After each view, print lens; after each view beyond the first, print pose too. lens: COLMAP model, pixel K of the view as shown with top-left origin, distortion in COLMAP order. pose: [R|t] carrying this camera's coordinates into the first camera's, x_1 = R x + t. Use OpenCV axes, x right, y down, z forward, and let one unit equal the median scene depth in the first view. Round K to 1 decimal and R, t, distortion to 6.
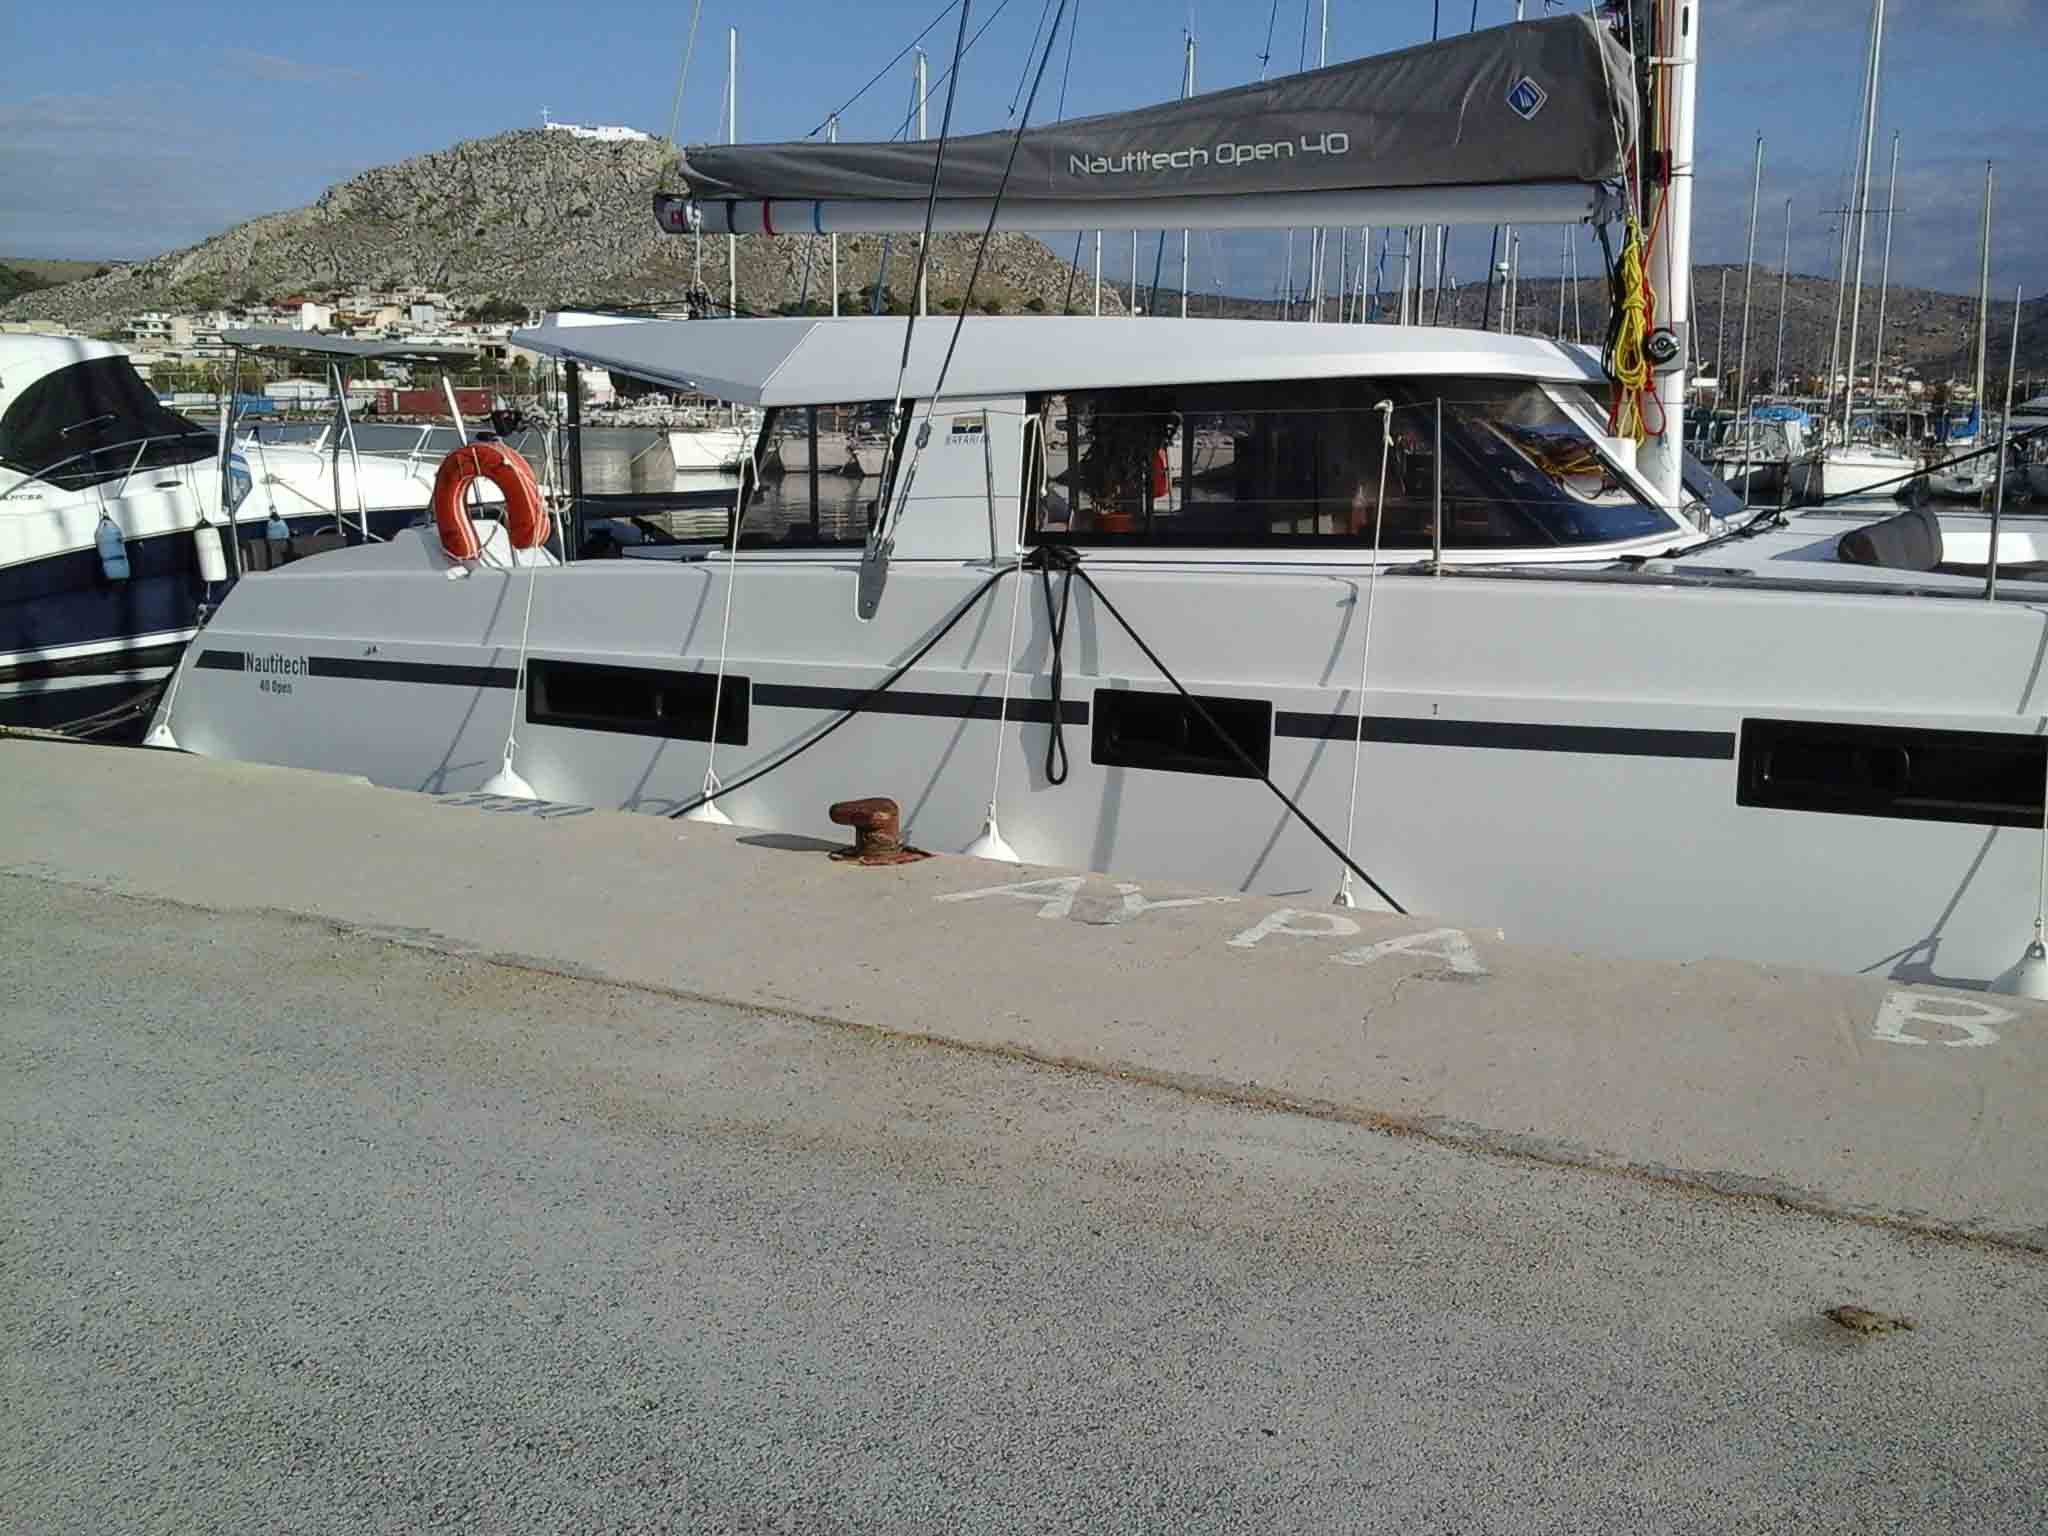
lens RADIAL K [[1716.2, 0, 1024.0], [0, 1716.2, 768.0], [0, 0, 1]] dist [-0.005419, -0.003400]
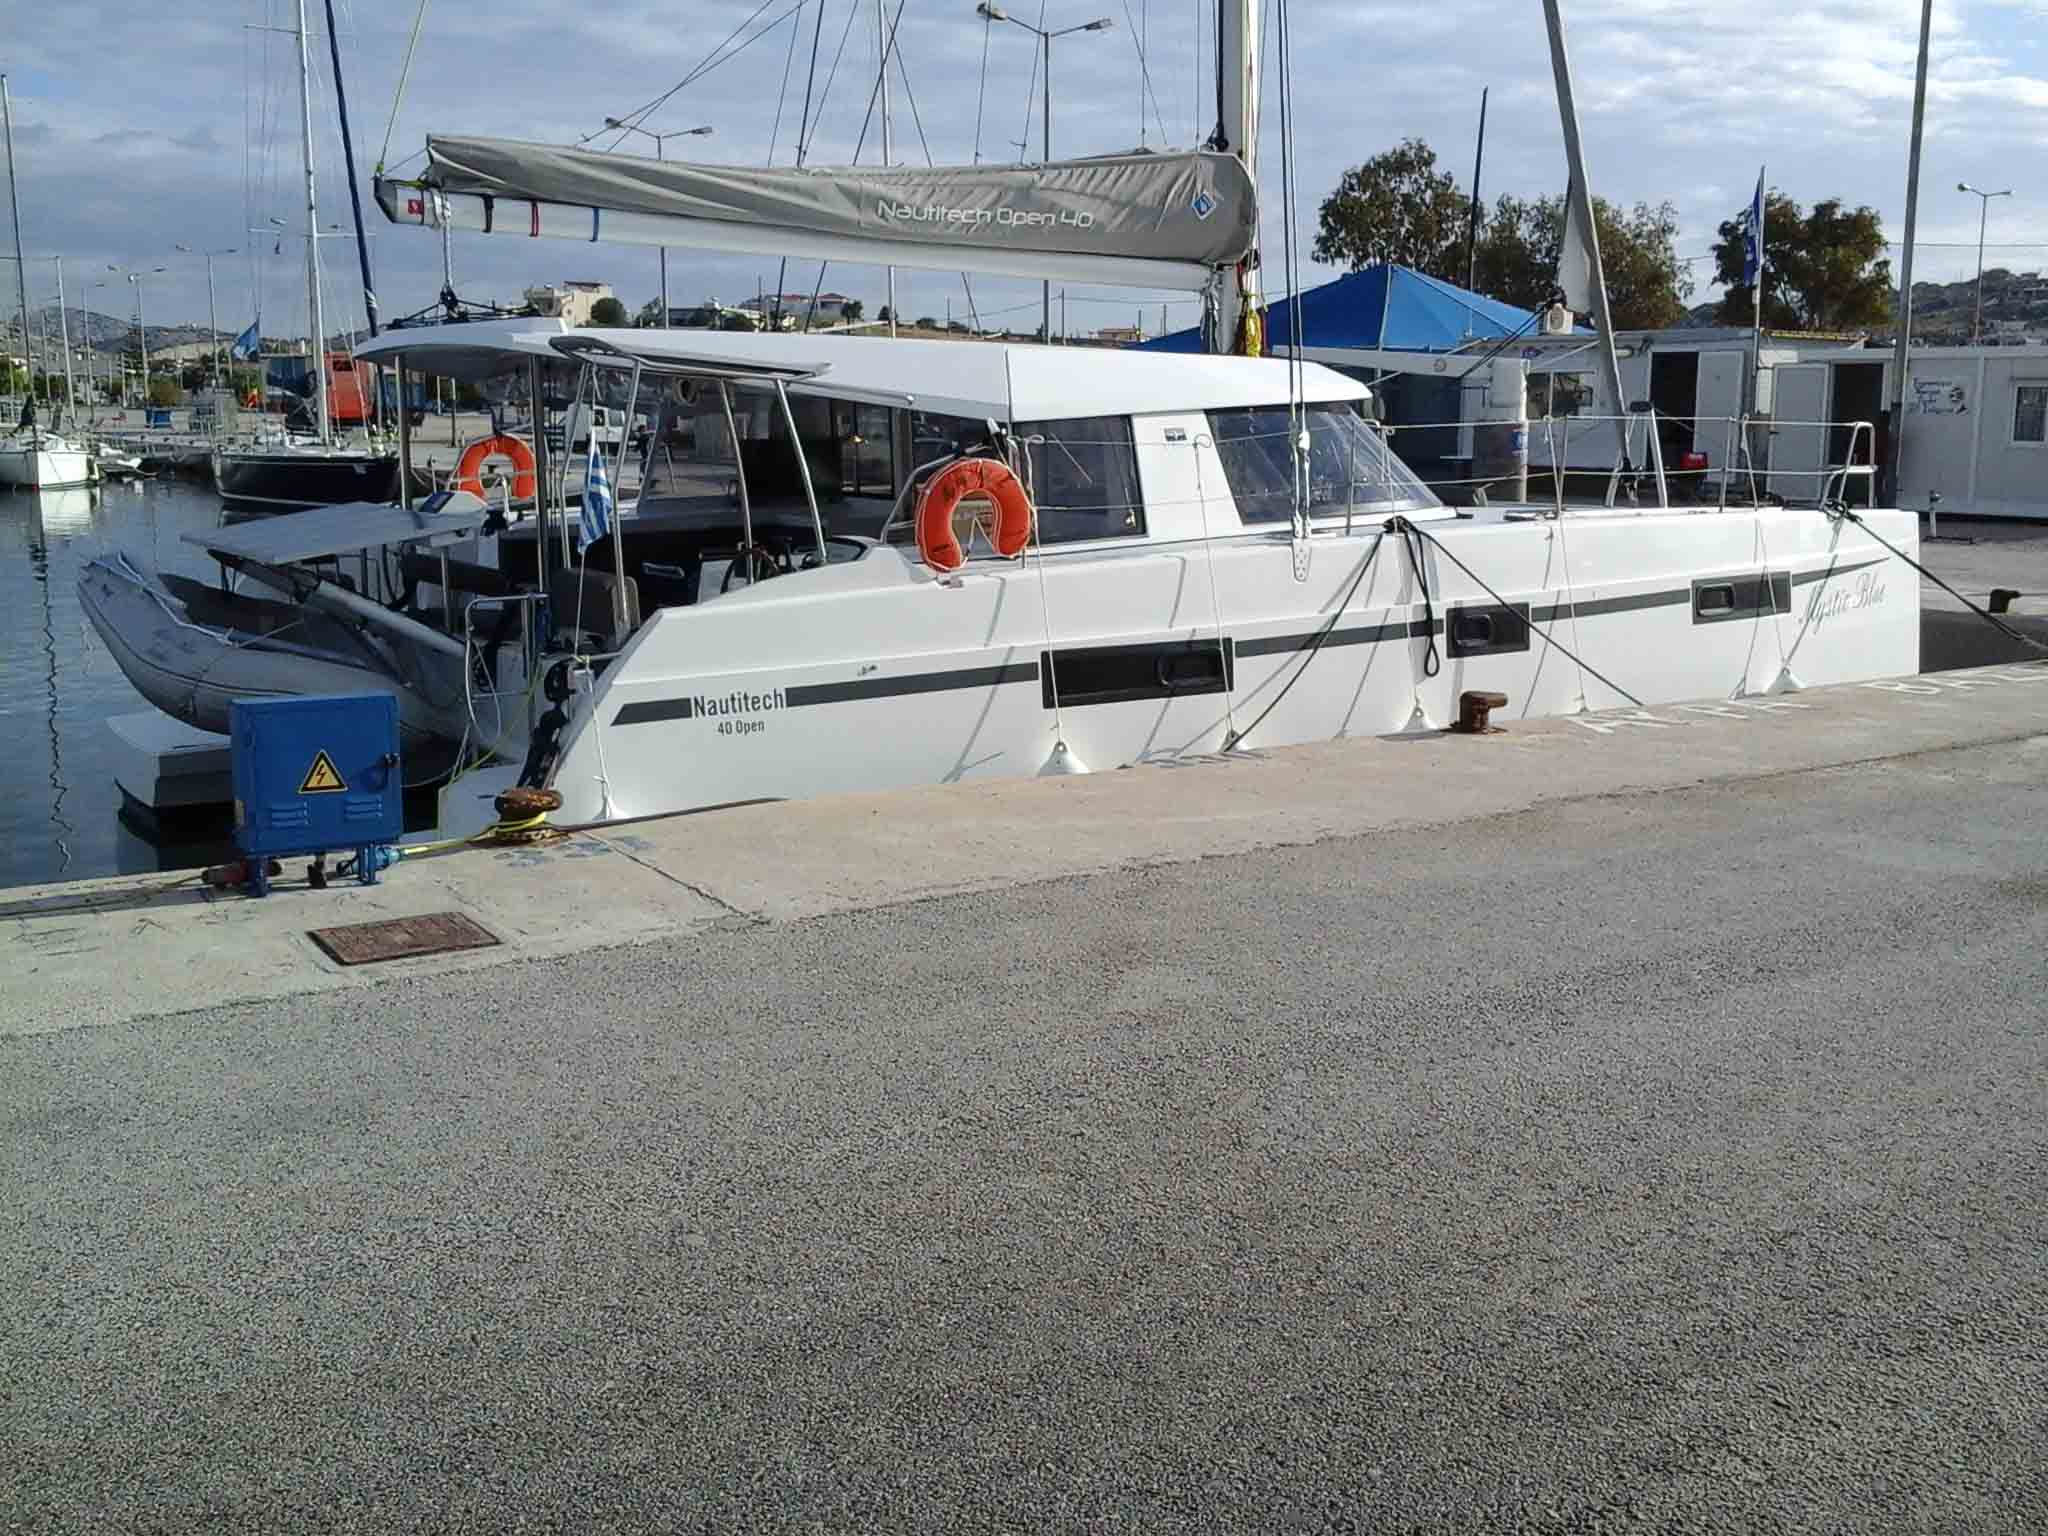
lens RADIAL K [[1980.2, 0, 1024.0], [0, 1980.2, 768.0], [0, 0, 1]] dist [0.040870, -0.173048]
pose [[0.509404, -0.156086, 0.846253, -1.333304], [0.170965, 0.982166, 0.078241, -0.087480], [-0.843373, 0.104823, 0.527004, 0.314625]]
